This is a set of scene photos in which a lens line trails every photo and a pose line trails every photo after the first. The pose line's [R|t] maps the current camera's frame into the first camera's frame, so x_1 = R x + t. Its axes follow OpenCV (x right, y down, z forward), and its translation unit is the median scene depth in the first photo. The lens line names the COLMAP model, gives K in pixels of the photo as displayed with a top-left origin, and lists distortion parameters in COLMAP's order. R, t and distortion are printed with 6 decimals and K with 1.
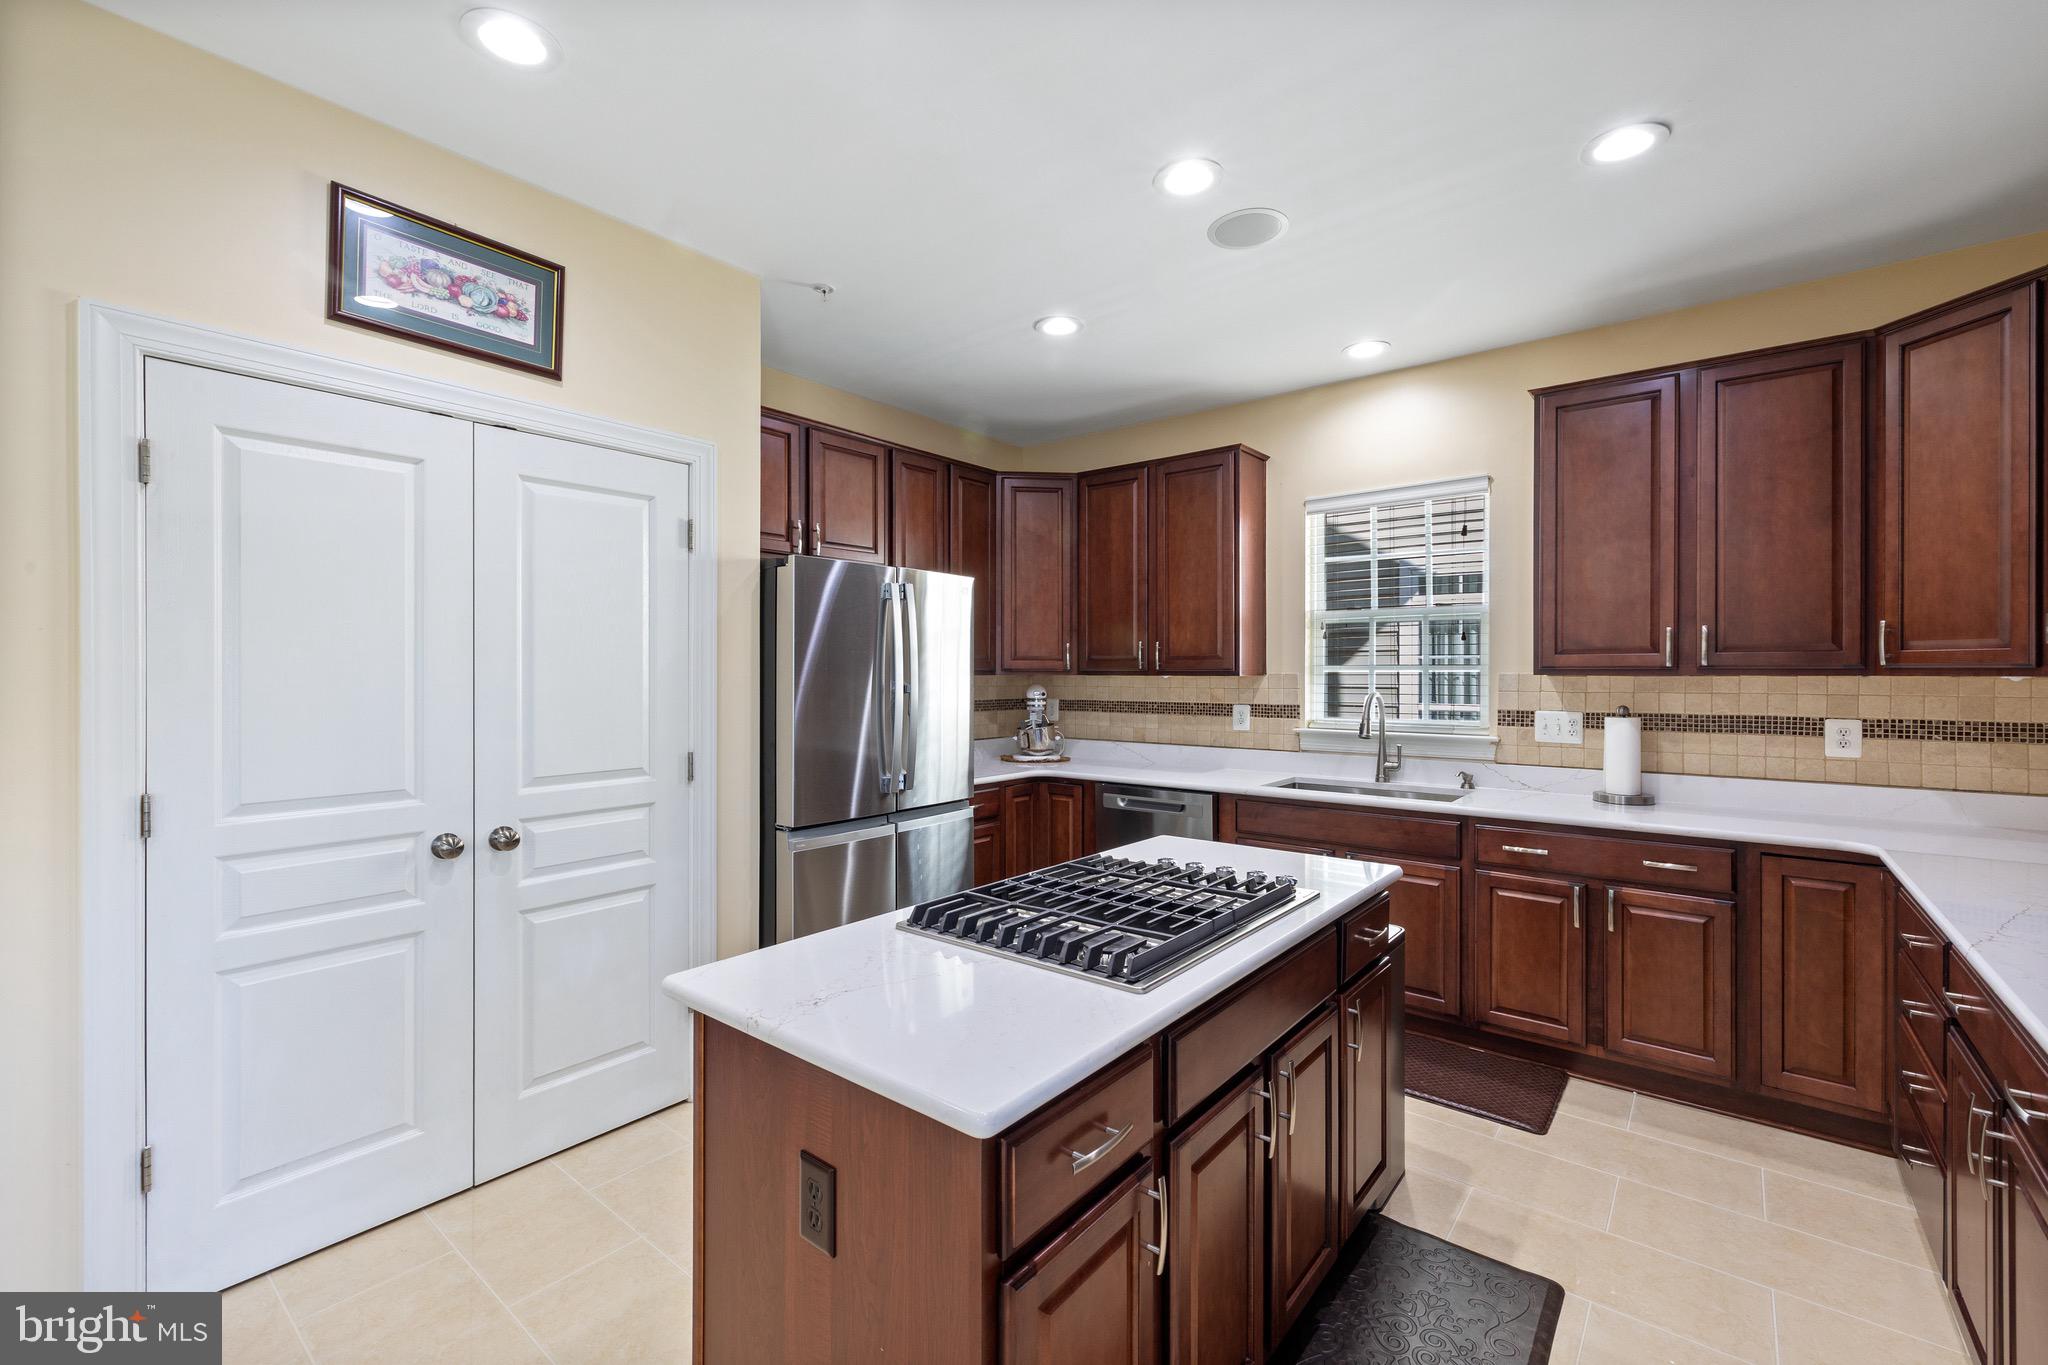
lens RADIAL K [[864.0, 0, 1020.8], [0, 864.0, 674.8], [0, 0, 1]] dist [0.000764, 0.000427]
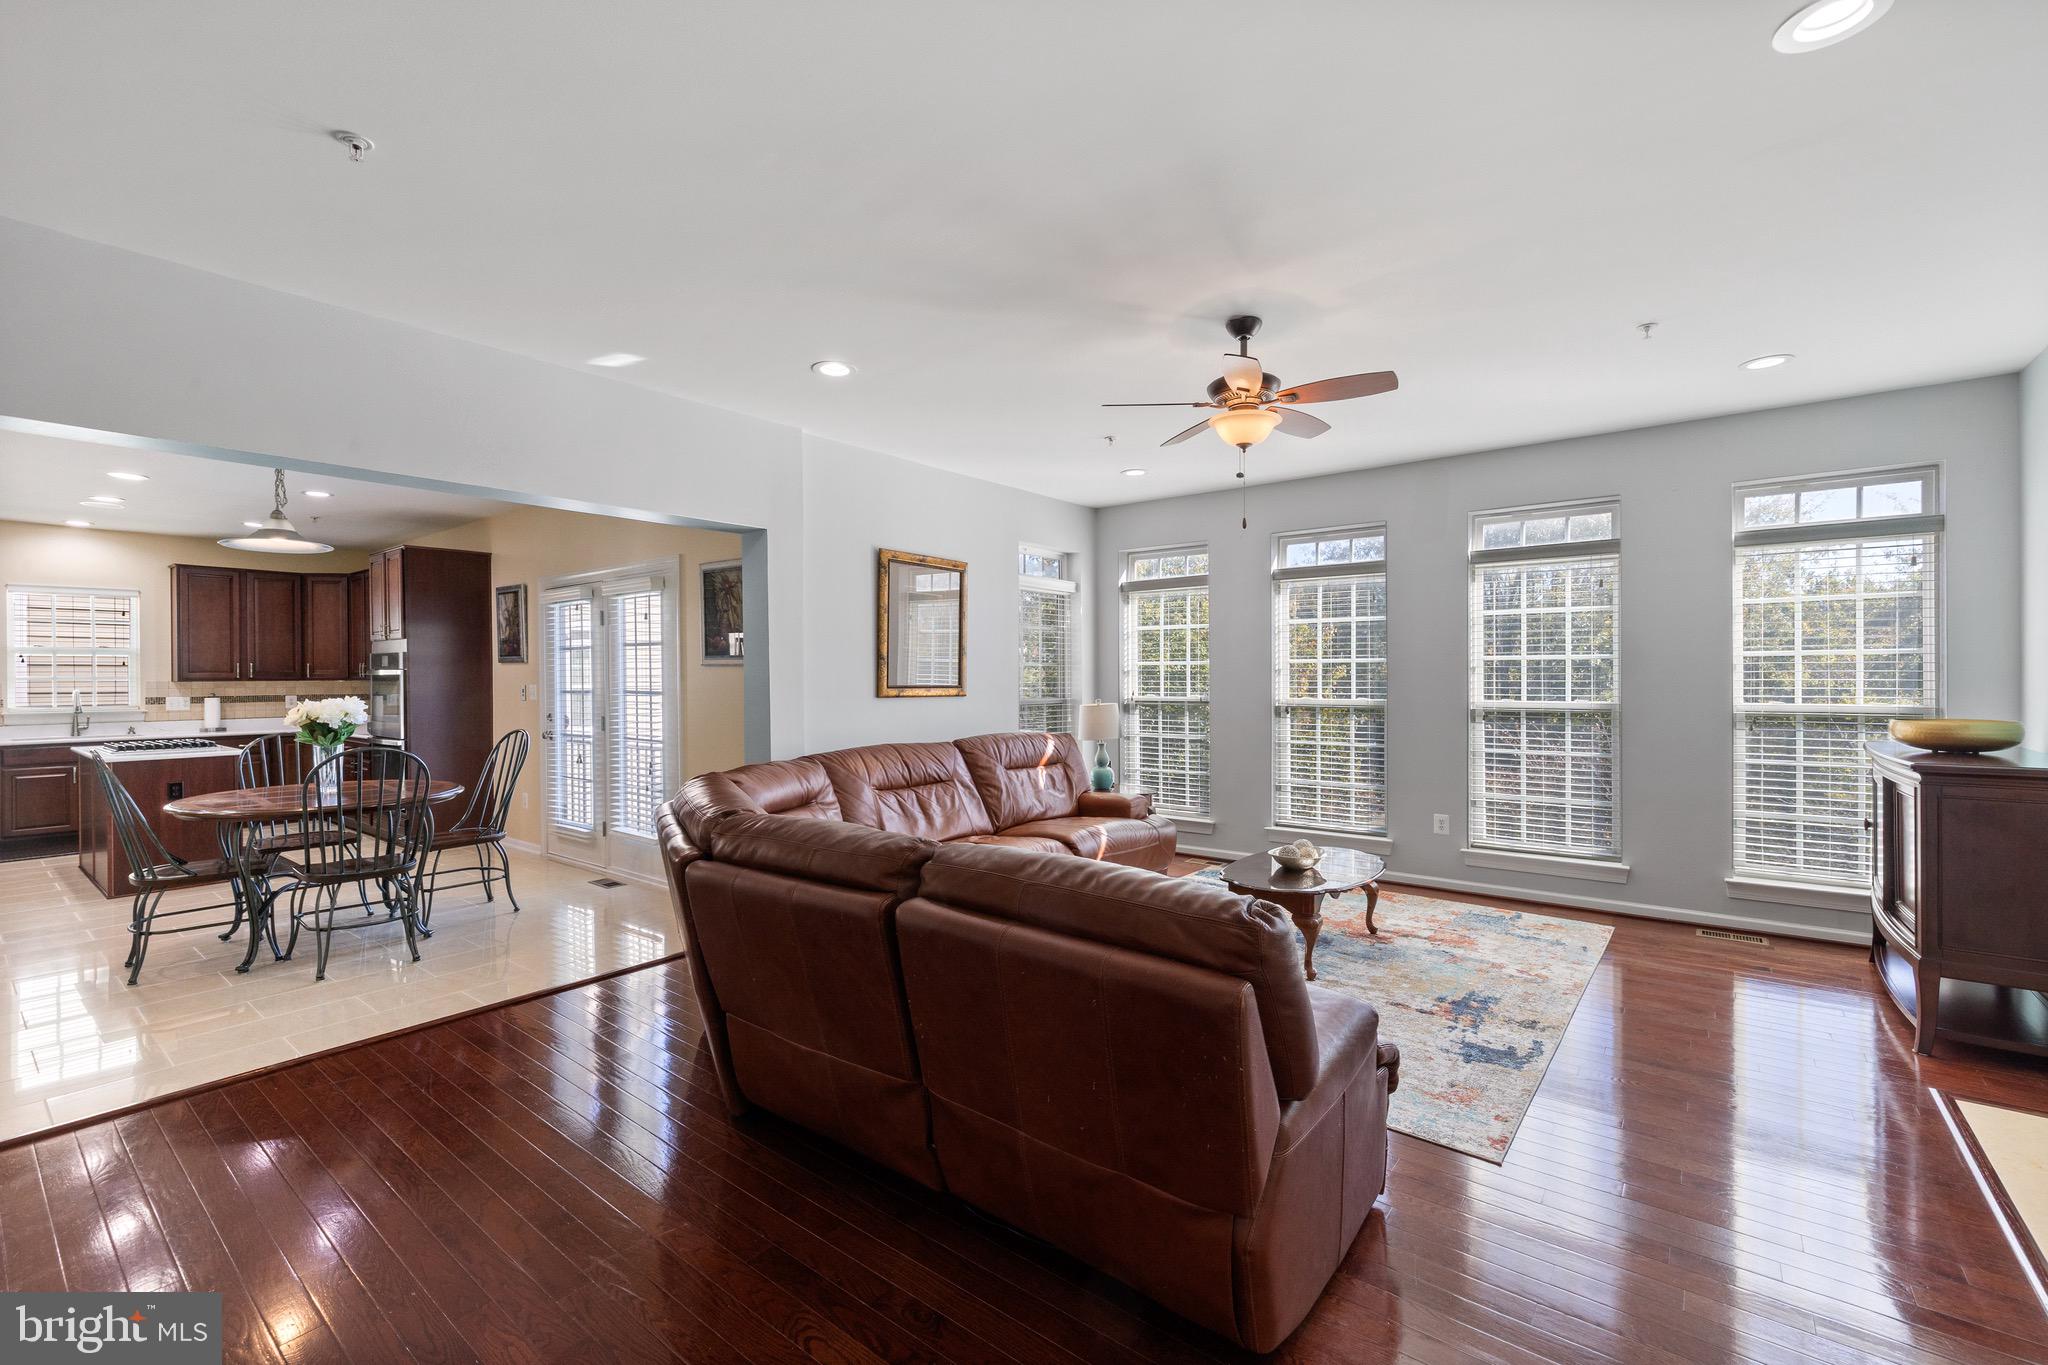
lens RADIAL K [[863.2, 0, 1024.0], [0, 863.2, 682.5], [0, 0, 1]] dist [0.001457, 0.000071]
pose [[-0.022829, -0.007552, 0.999711, -1.809808], [0.008780, 0.999931, 0.007754, 0.005050], [-0.999701, 0.008955, -0.022761, -1.266132]]
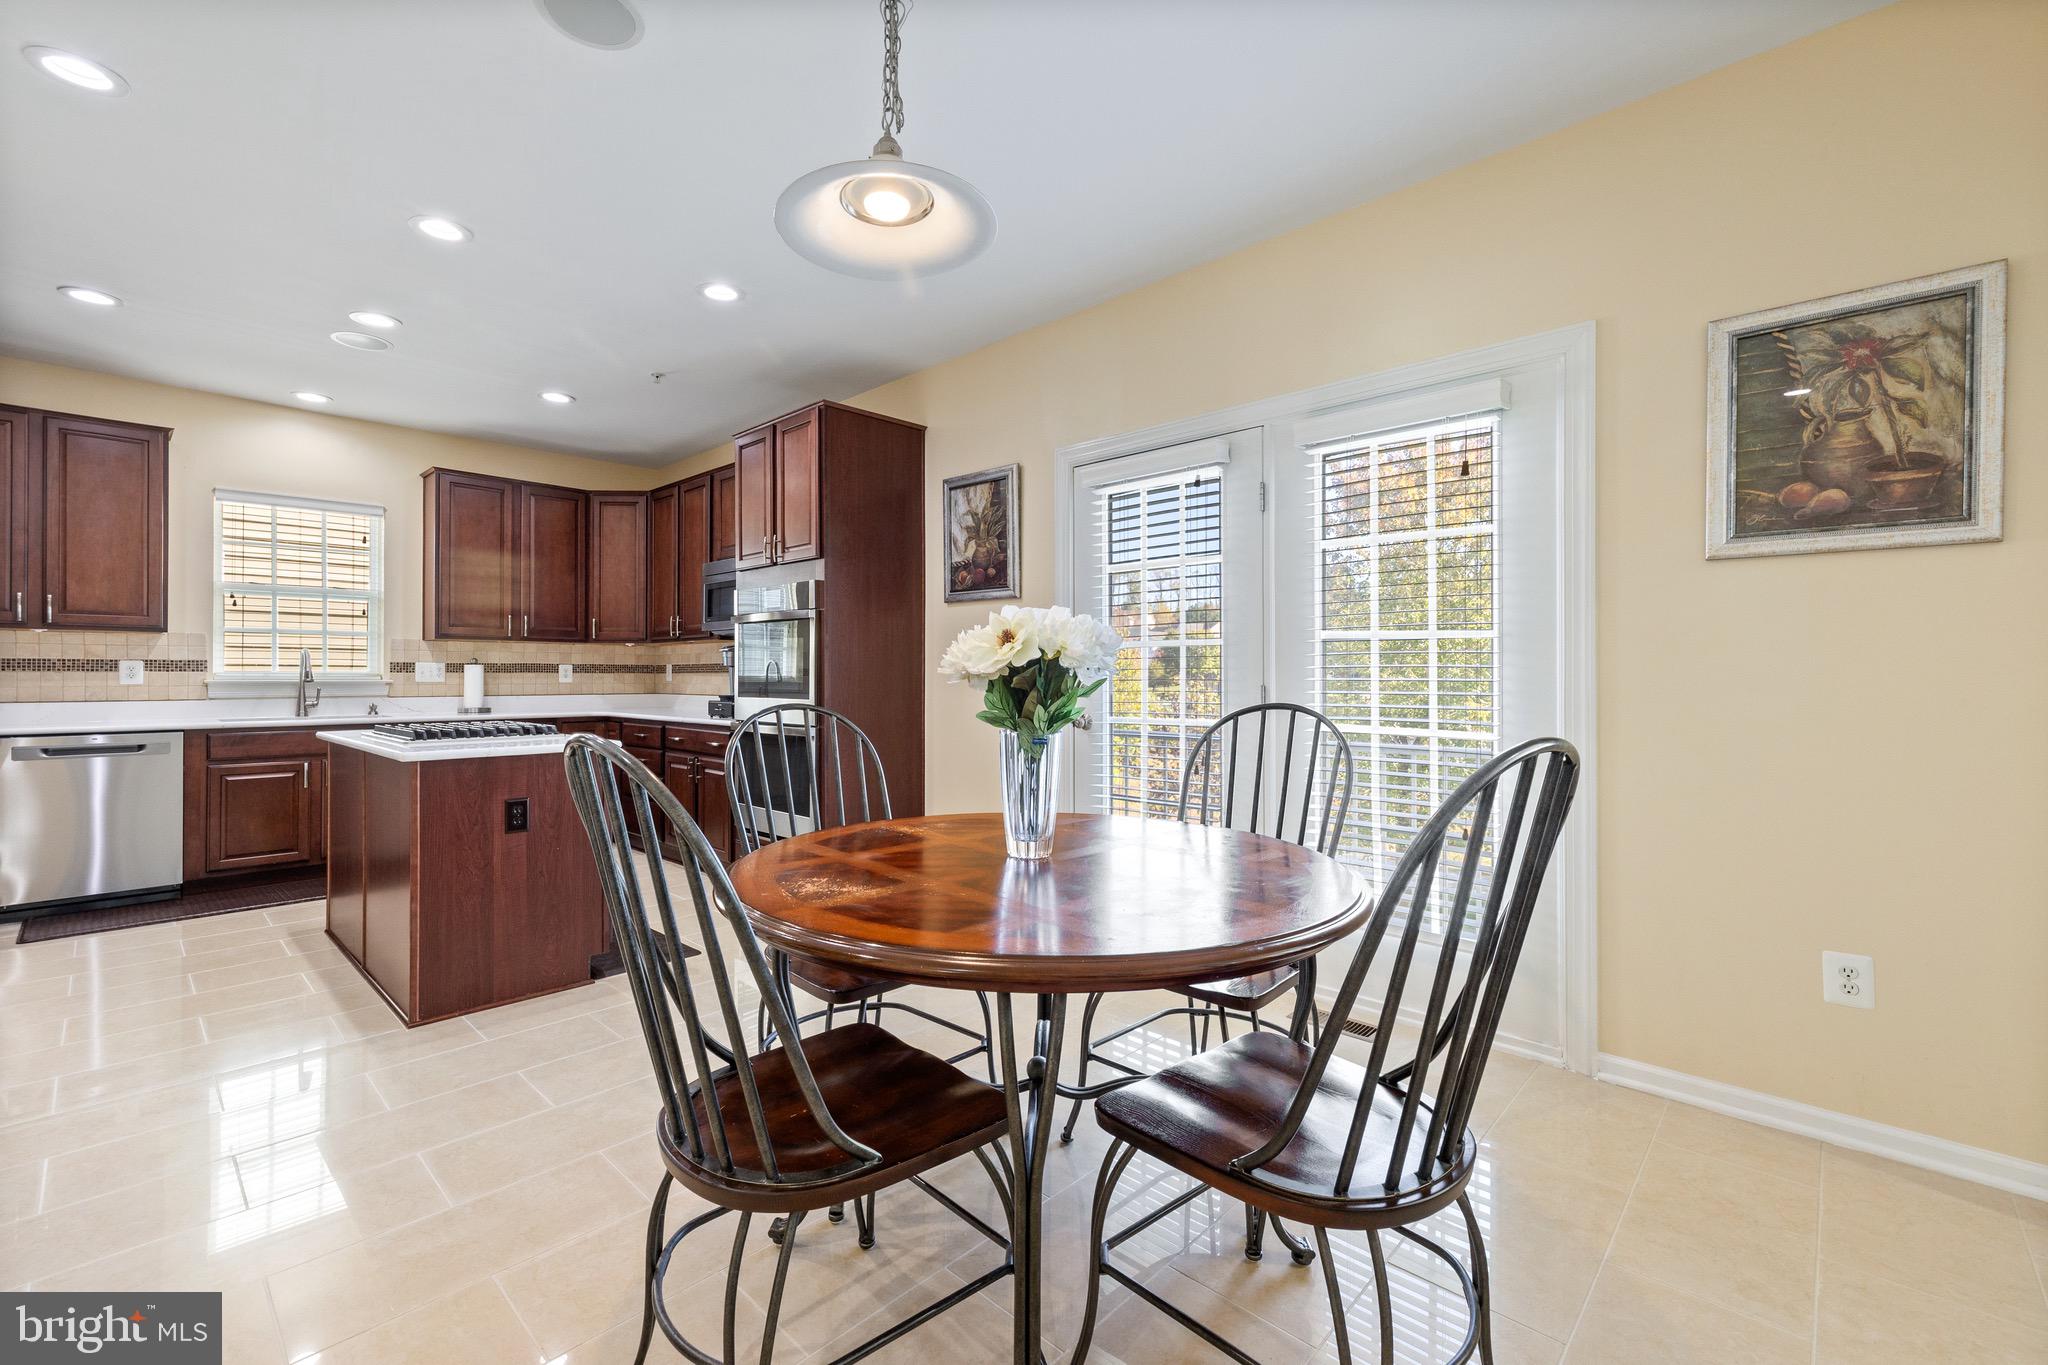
lens RADIAL K [[864.0, 0, 1020.6], [0, 864.0, 676.9], [0, 0, 1]] dist [0.001648, -0.000111]
pose [[0.071644, -0.000199, 0.997430, -0.942880], [0.001587, 0.999999, 0.000086, 0.072274], [-0.997429, 0.001576, 0.071644, -0.231668]]
